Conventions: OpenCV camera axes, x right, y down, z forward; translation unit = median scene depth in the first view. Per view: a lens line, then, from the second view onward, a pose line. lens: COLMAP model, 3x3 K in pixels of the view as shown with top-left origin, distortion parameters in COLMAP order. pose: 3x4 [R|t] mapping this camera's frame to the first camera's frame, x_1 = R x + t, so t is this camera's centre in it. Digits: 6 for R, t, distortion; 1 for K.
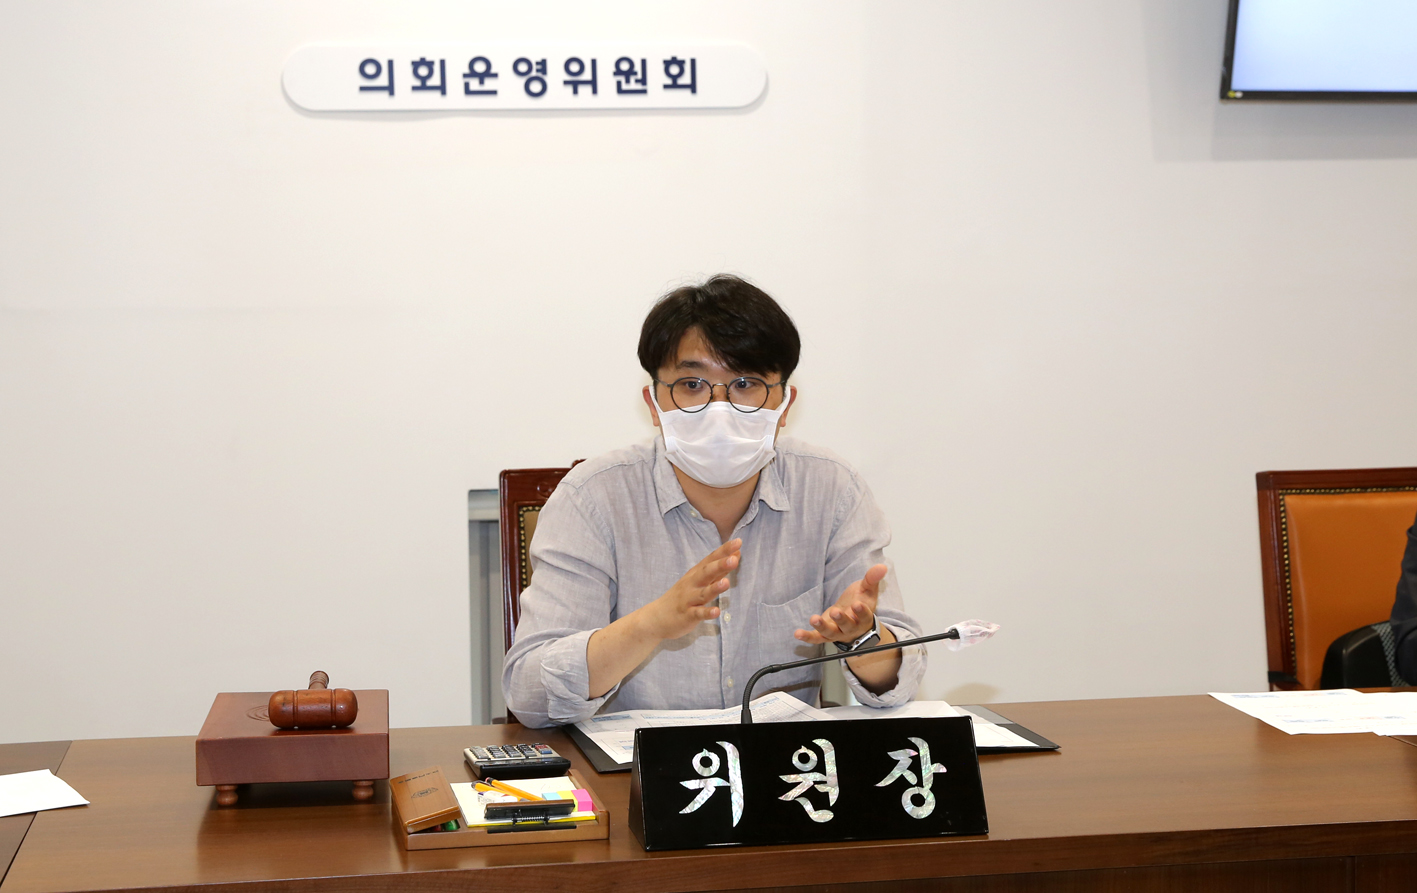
lens RADIAL K [[2157.3, 0, 711.2], [0, 2157.3, 447.6], [0, 0, 1]] dist [-0.125892, 0.000000]
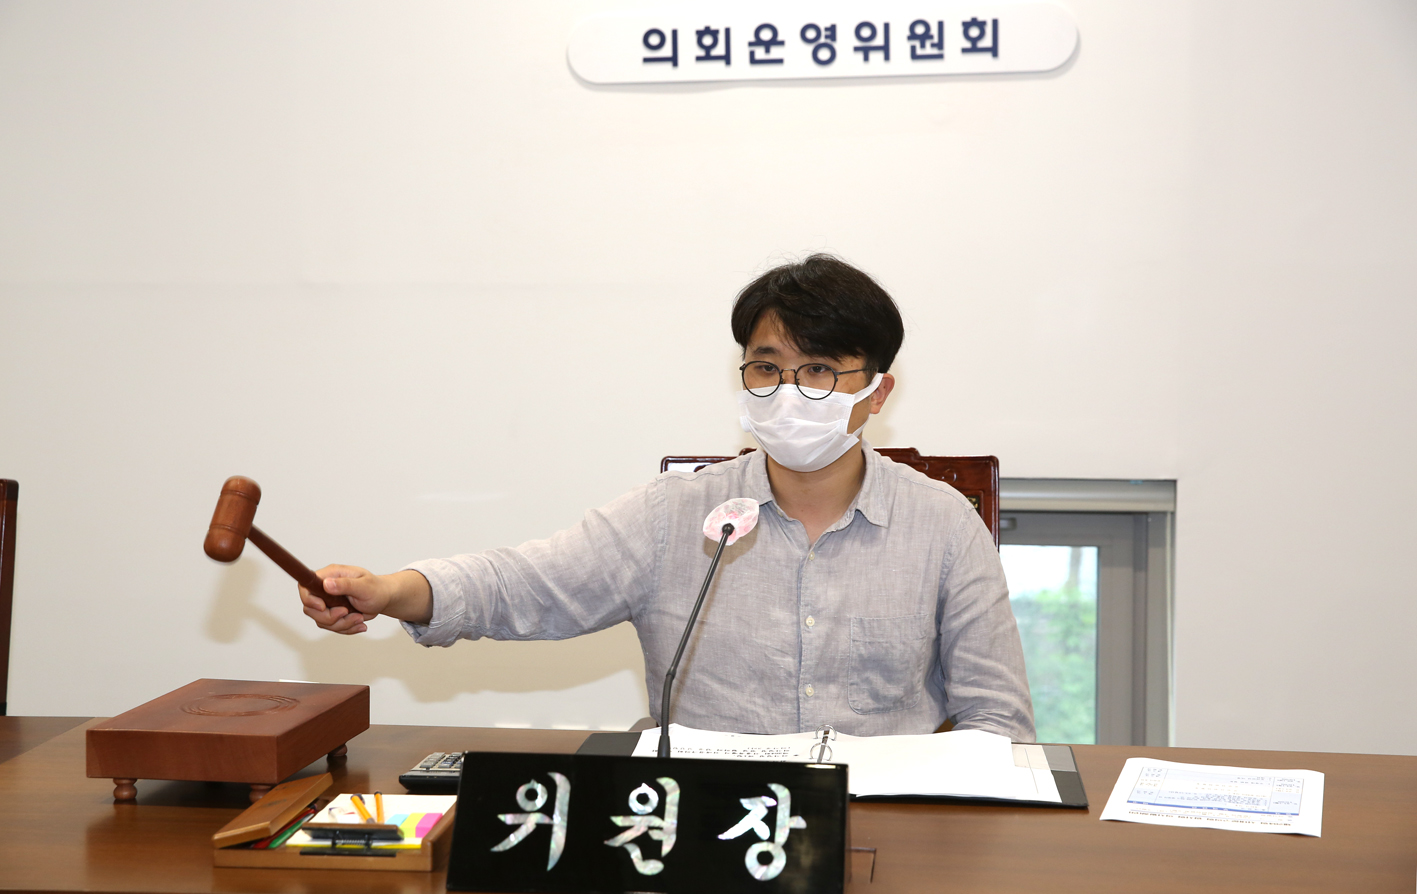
lens RADIAL K [[2098.8, 0, 705.1], [0, 2098.8, 442.0], [0, 0, 1]] dist [0.034202, 0.000000]
pose [[0.952788, 0.027850, -0.302357, 0.236407], [-0.024895, 0.999597, 0.013623, -0.010169], [0.302615, -0.005453, 0.953097, 0.137761]]
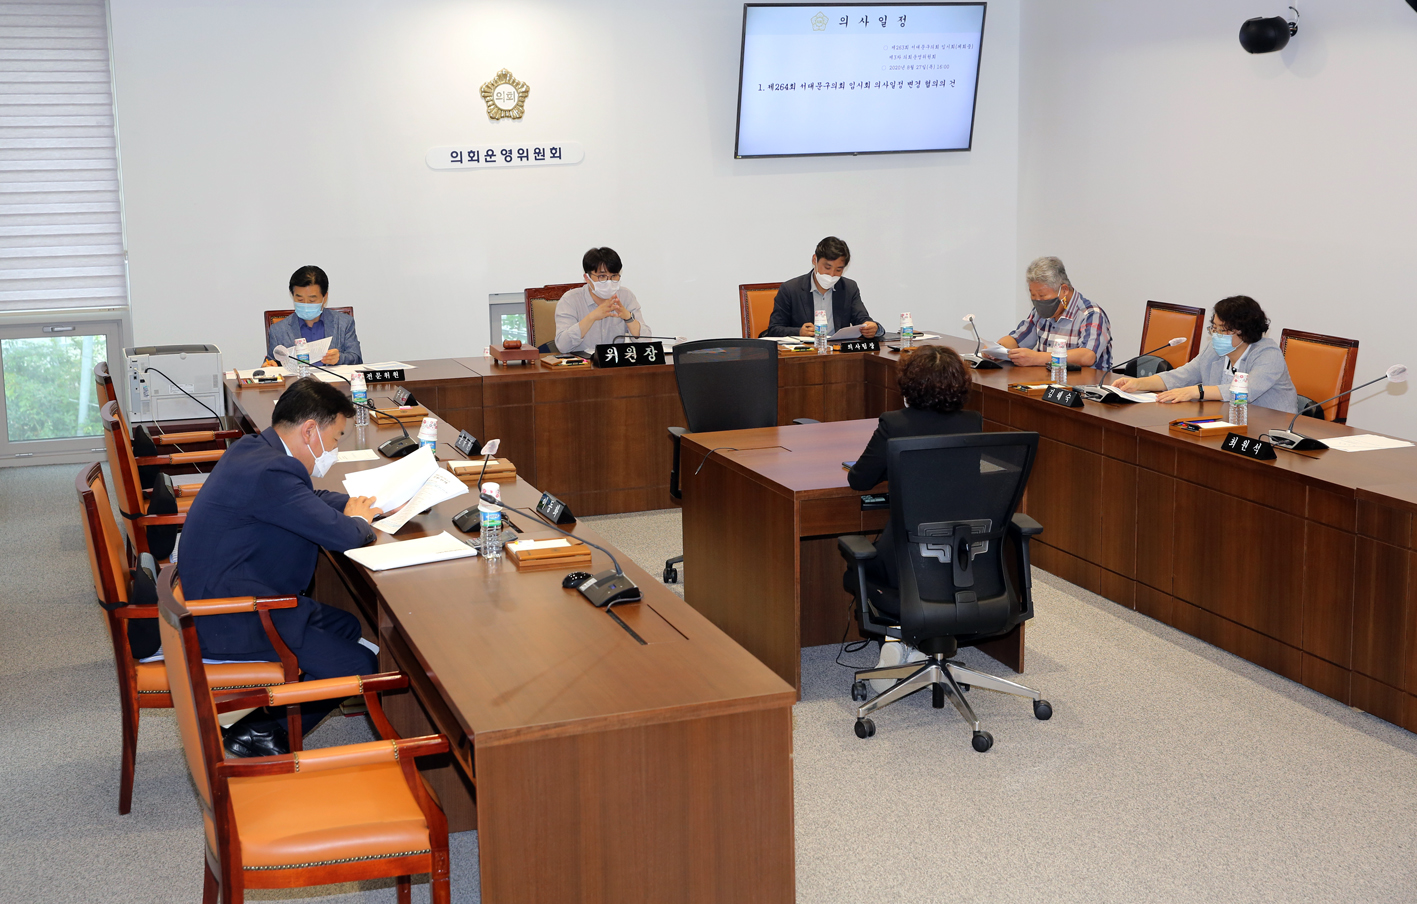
lens RADIAL K [[1730.6, 0, 712.8], [0, 1730.6, 448.4], [0, 0, 1]] dist [0.001552, 0.000000]
pose [[0.986085, -0.037888, 0.161864, -0.314584], [0.017790, 0.992141, 0.123856, -0.092562], [-0.165284, -0.119253, 0.979010, -2.225262]]
